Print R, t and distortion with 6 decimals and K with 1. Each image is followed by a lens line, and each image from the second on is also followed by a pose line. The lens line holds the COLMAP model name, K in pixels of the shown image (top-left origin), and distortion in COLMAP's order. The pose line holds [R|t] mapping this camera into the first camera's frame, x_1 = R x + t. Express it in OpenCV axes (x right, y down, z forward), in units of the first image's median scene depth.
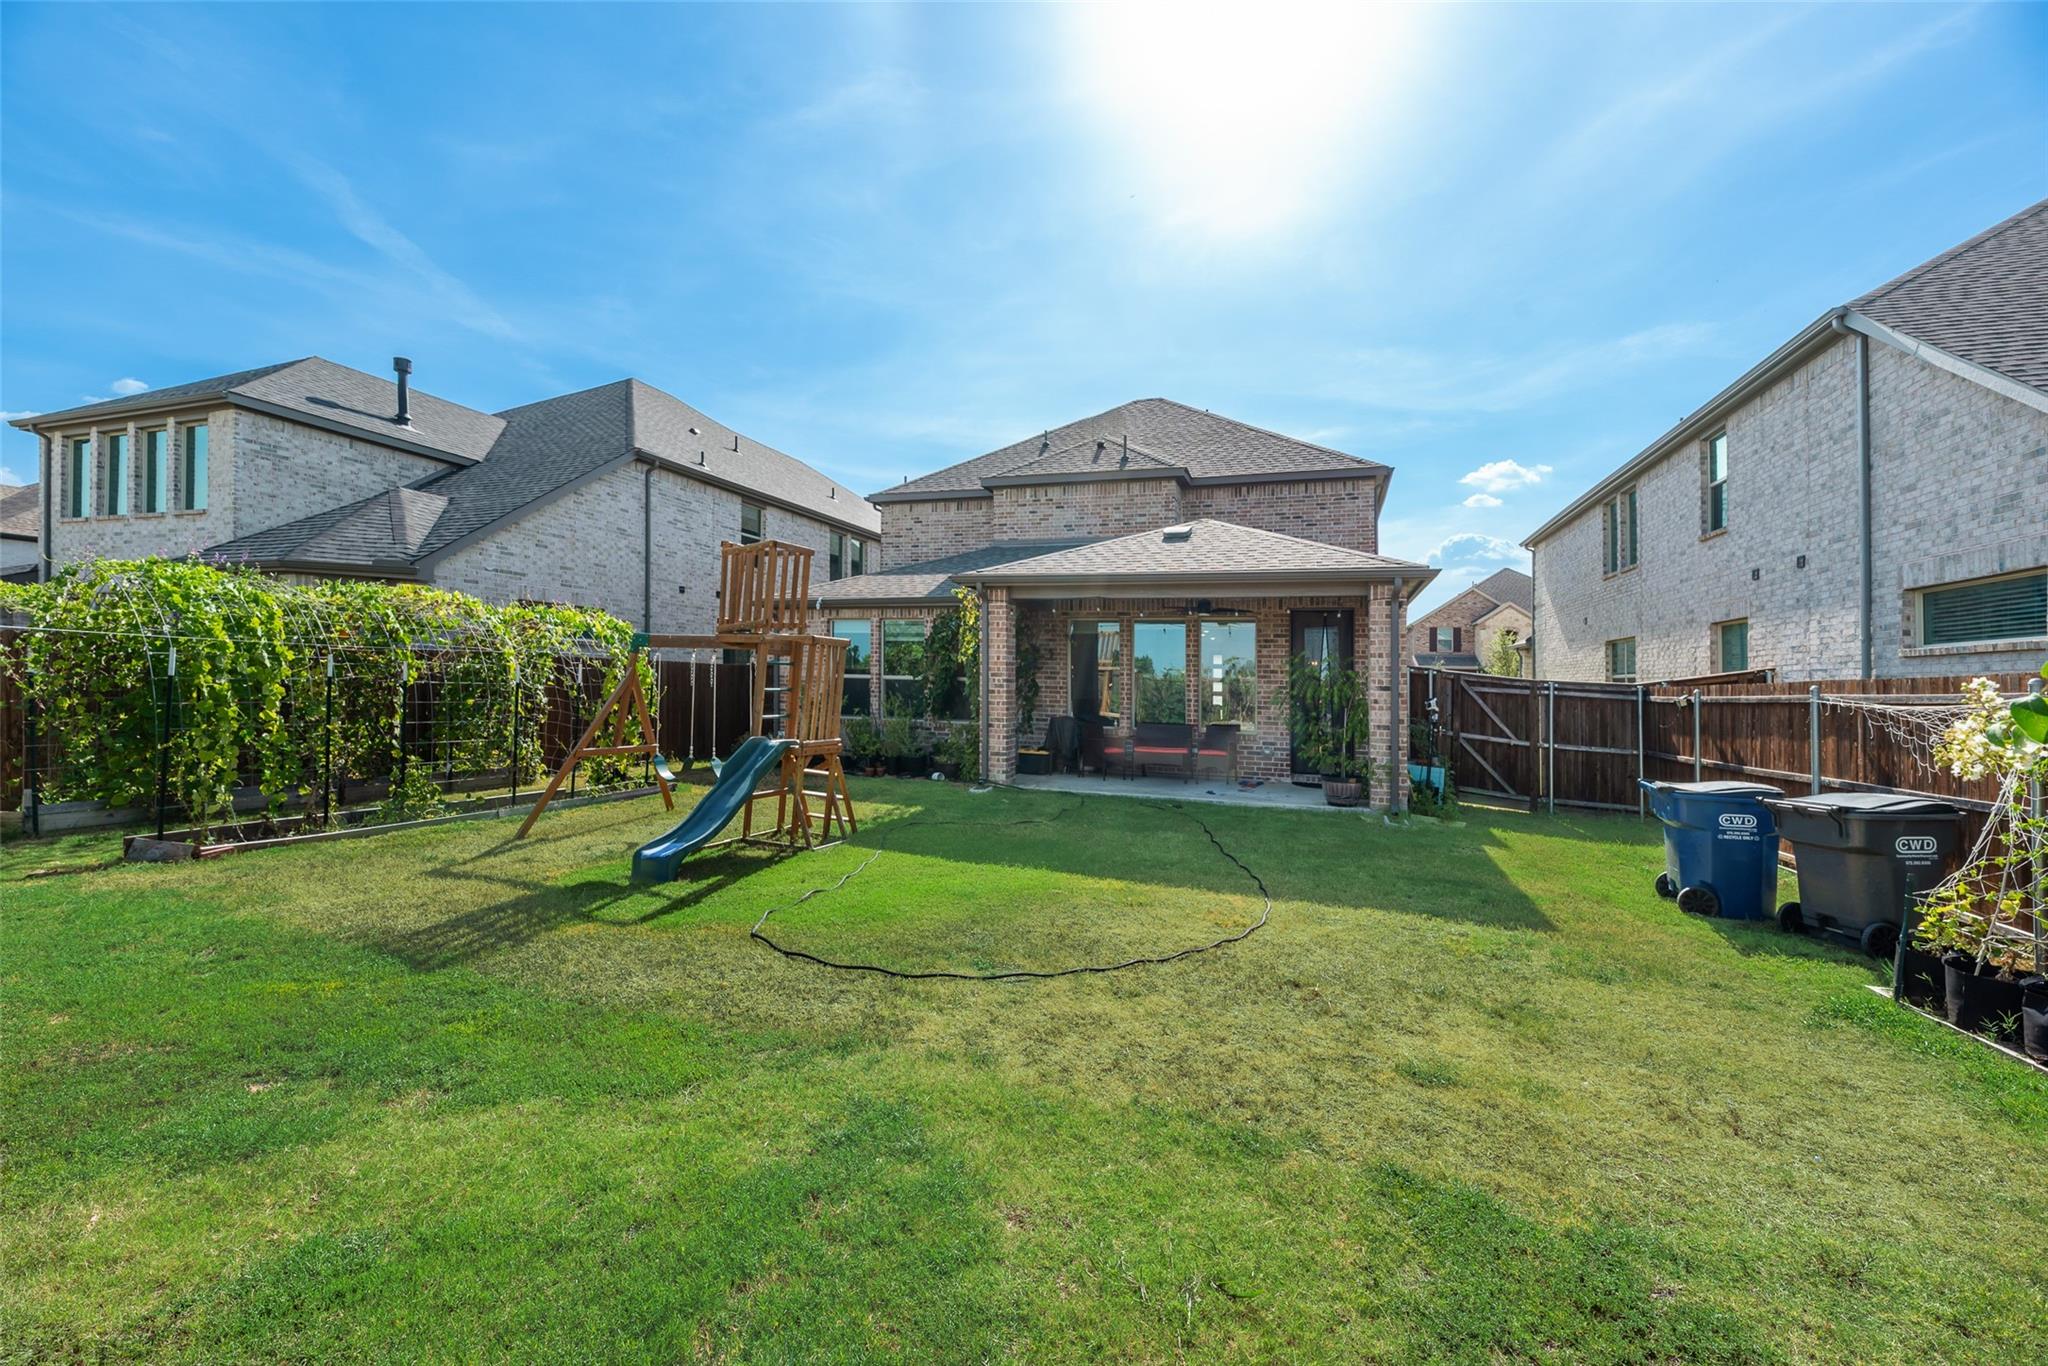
lens RADIAL K [[823.5, 0, 1028.1], [0, 823.5, 681.9], [0, 0, 1]] dist [0.003508, 0.000180]
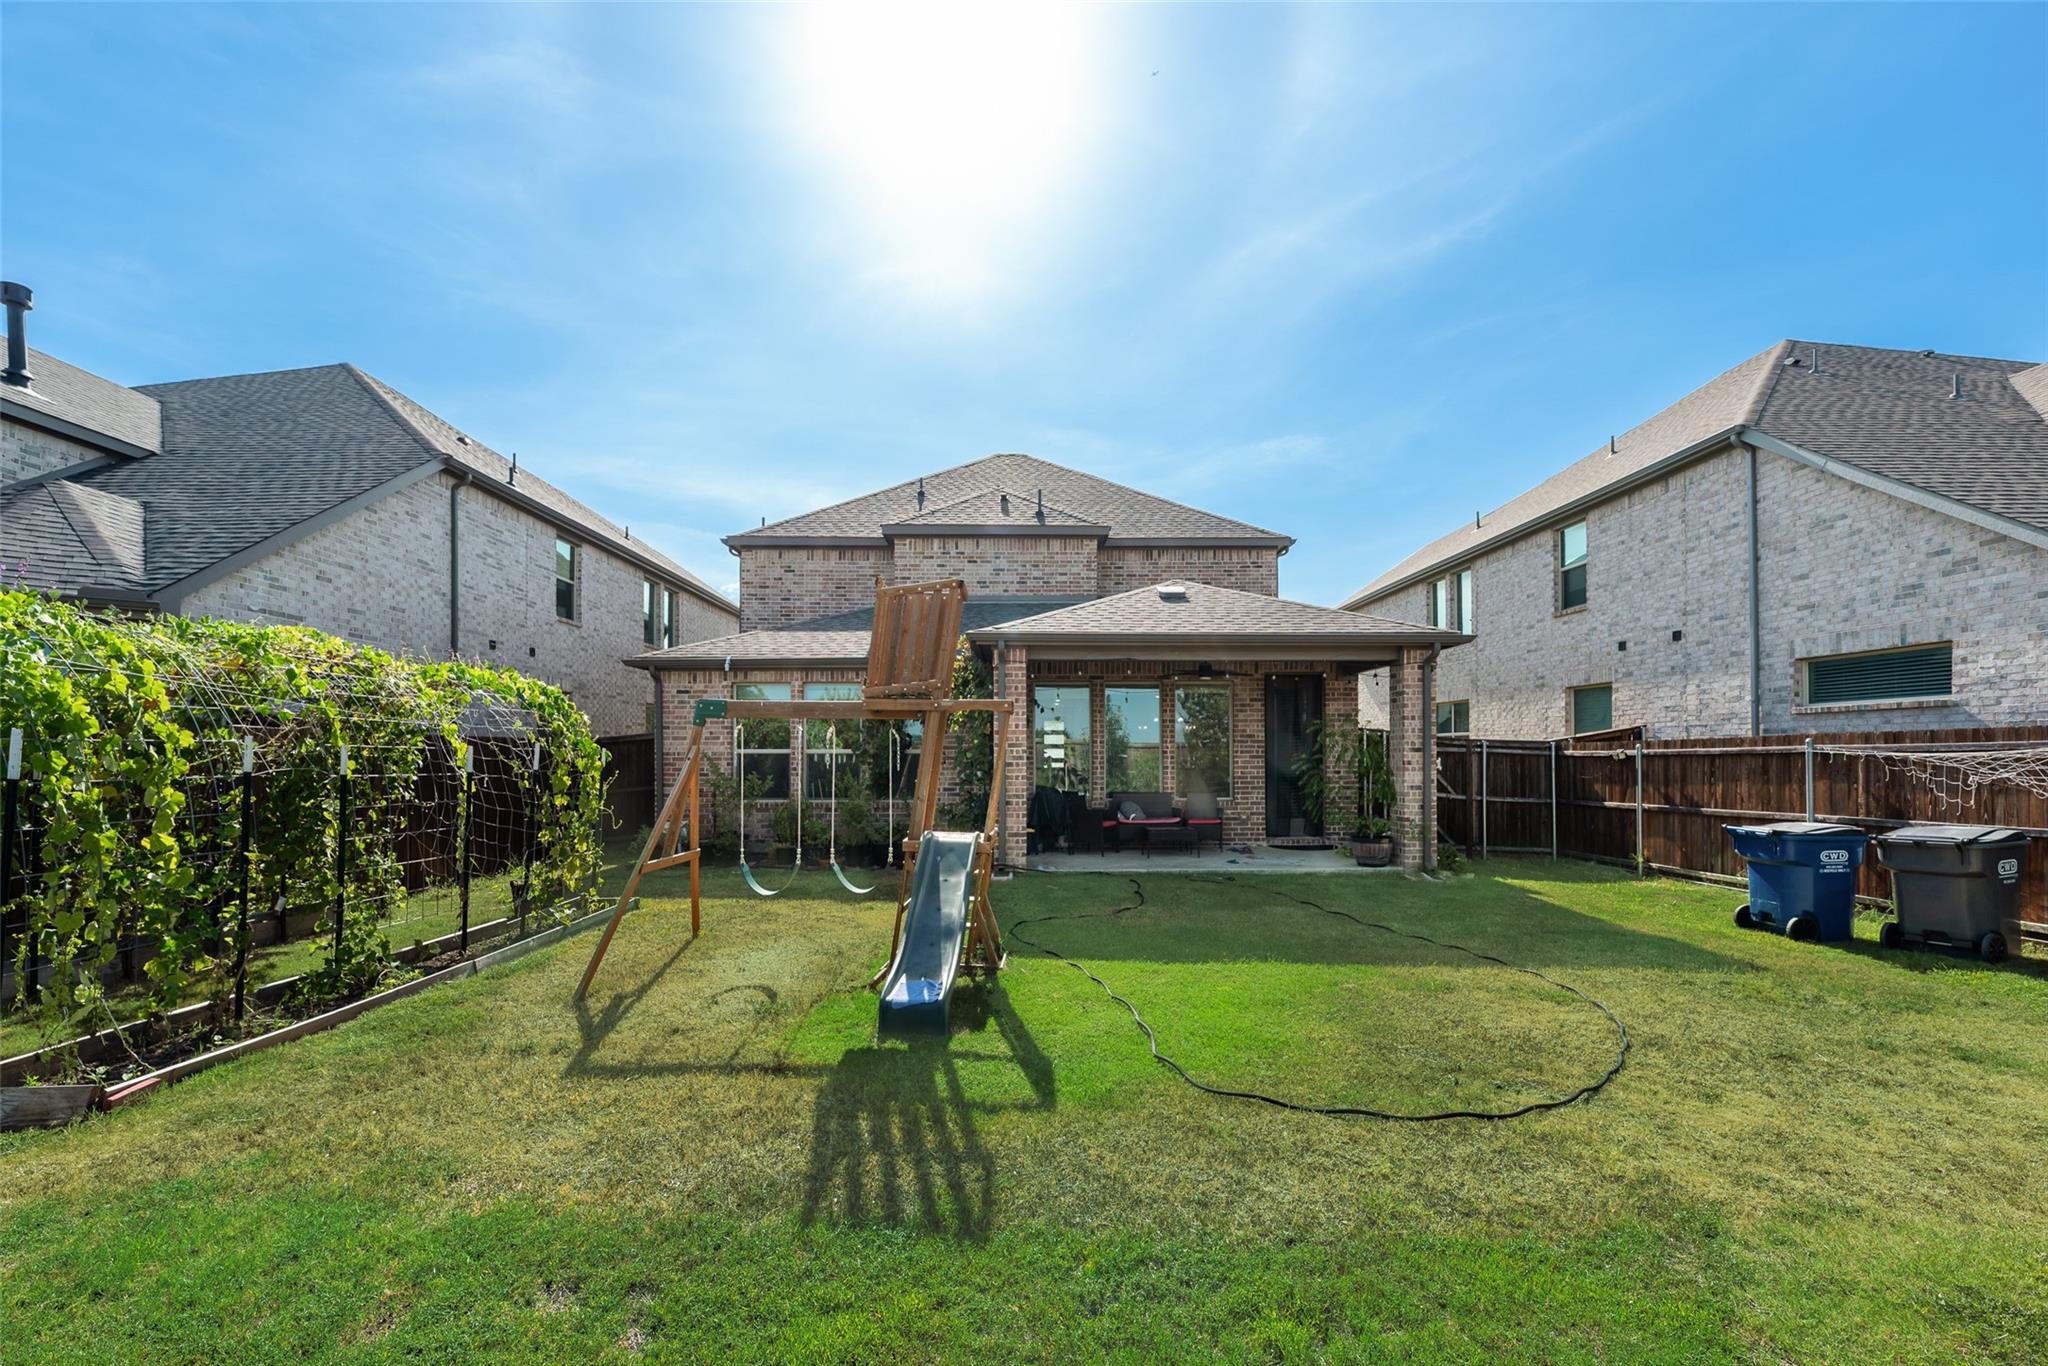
lens RADIAL K [[842.1, 0, 1013.3], [0, 842.1, 749.2], [0, 0, 1]] dist [0.003055, 0.000438]
pose [[0.943091, -0.024422, 0.331637, -0.334731], [0.024676, 0.999690, 0.003446, -0.007632], [-0.331619, 0.004933, 0.943401, 0.144205]]
